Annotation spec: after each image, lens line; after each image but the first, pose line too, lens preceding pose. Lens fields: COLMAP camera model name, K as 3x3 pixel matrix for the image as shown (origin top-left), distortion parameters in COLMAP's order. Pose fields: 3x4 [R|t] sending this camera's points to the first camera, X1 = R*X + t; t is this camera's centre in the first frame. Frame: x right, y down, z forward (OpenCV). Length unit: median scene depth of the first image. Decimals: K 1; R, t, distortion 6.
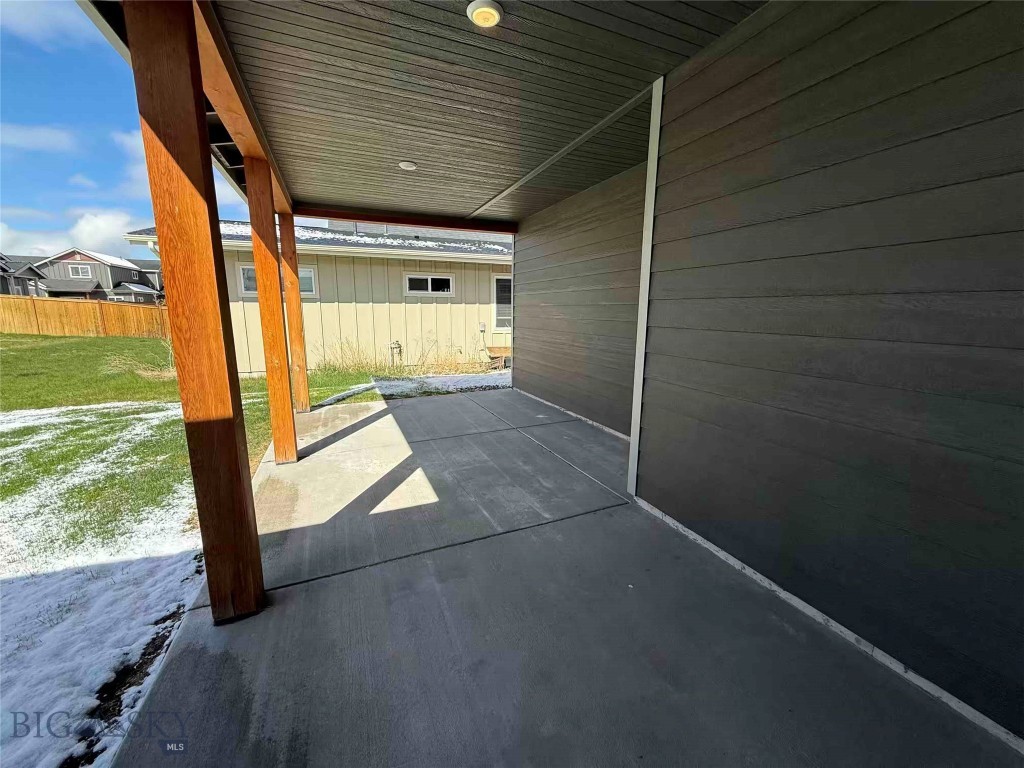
lens RADIAL K [[403.5, 0, 510.5], [0, 403.5, 385.7], [0, 0, 1]] dist [-0.002825, -0.000317]
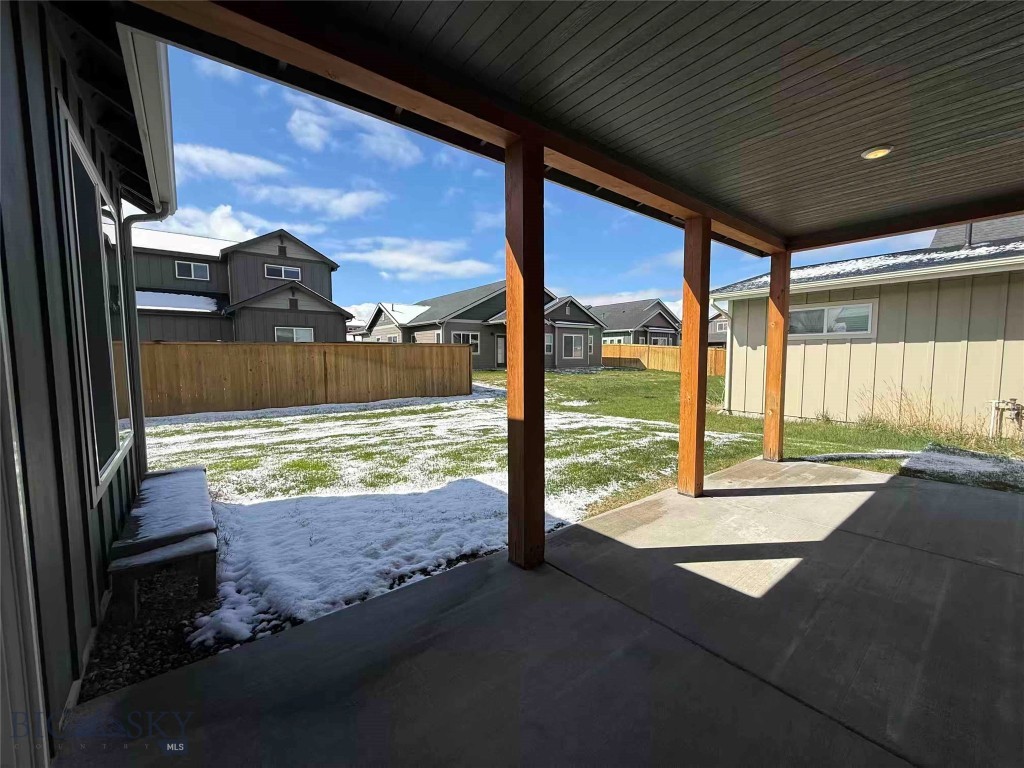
lens RADIAL K [[403.5, 0, 510.5], [0, 403.5, 385.7], [0, 0, 1]] dist [-0.002825, -0.000317]
pose [[0.267593, 0.065417, -0.961309, 0.314458], [-0.170996, 0.985080, 0.019436, -0.029269], [0.948238, 0.159179, 0.274786, 0.248158]]
